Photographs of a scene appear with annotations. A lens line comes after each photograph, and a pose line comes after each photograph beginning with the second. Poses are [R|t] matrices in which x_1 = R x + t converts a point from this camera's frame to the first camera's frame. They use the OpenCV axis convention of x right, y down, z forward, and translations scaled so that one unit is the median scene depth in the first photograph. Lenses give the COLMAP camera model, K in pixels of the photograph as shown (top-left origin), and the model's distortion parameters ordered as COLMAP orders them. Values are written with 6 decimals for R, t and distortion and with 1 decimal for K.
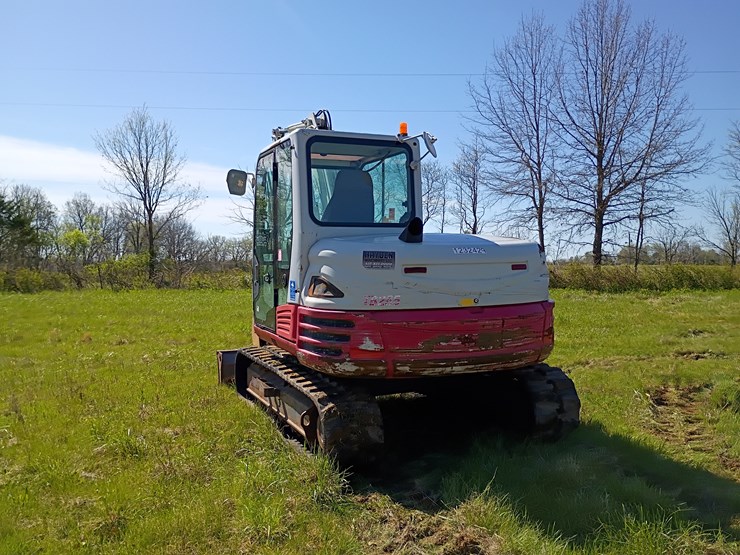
lens RADIAL K [[647.9, 0, 367.9], [0, 647.9, 287.4], [0, 0, 1]] dist [0.034803, -0.013322]
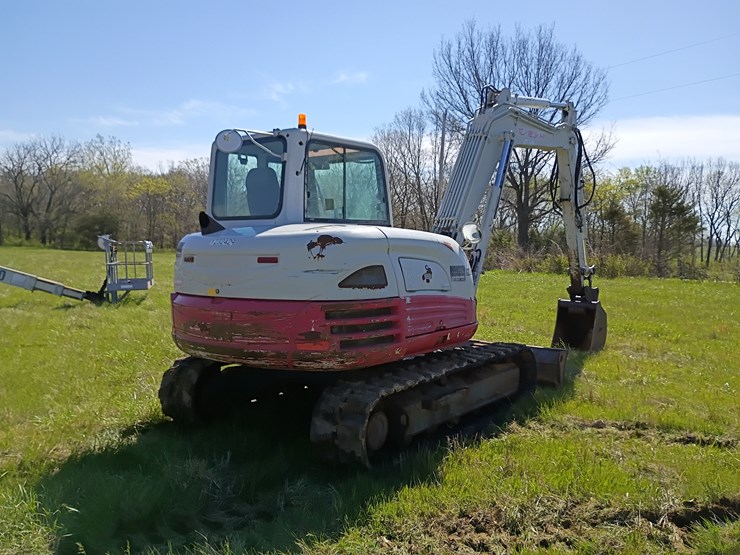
lens RADIAL K [[649.7, 0, 353.5], [0, 649.7, 288.2], [0, 0, 1]] dist [0.057365, -0.000496]
pose [[0.453827, 0.067582, -0.888523, 1.099989], [-0.049100, 0.997502, 0.050793, -0.043735], [0.889736, 0.020575, 0.456011, 0.677129]]
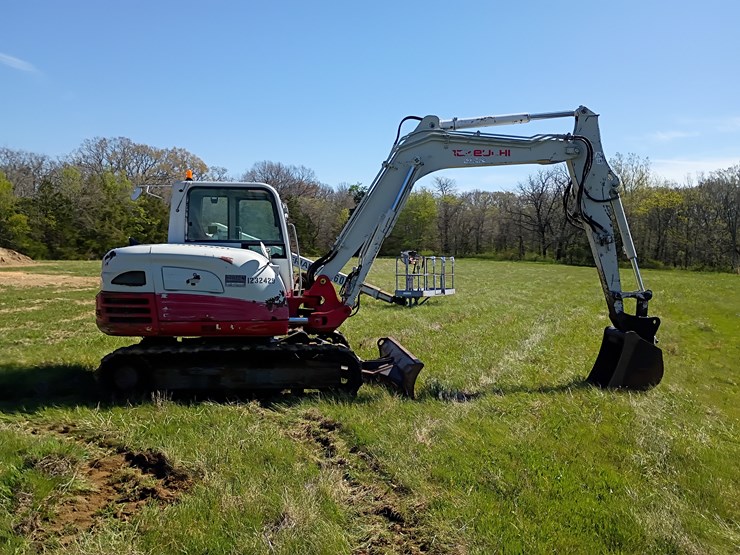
lens RADIAL K [[644.0, 0, 349.1], [0, 644.0, 275.9], [0, 0, 1]] dist [0.036708, -0.005979]
pose [[-0.330231, 0.031693, -0.943368, 1.475534], [-0.061313, 0.996605, 0.054945, -0.126708], [0.941907, 0.075985, -0.327166, 2.034782]]
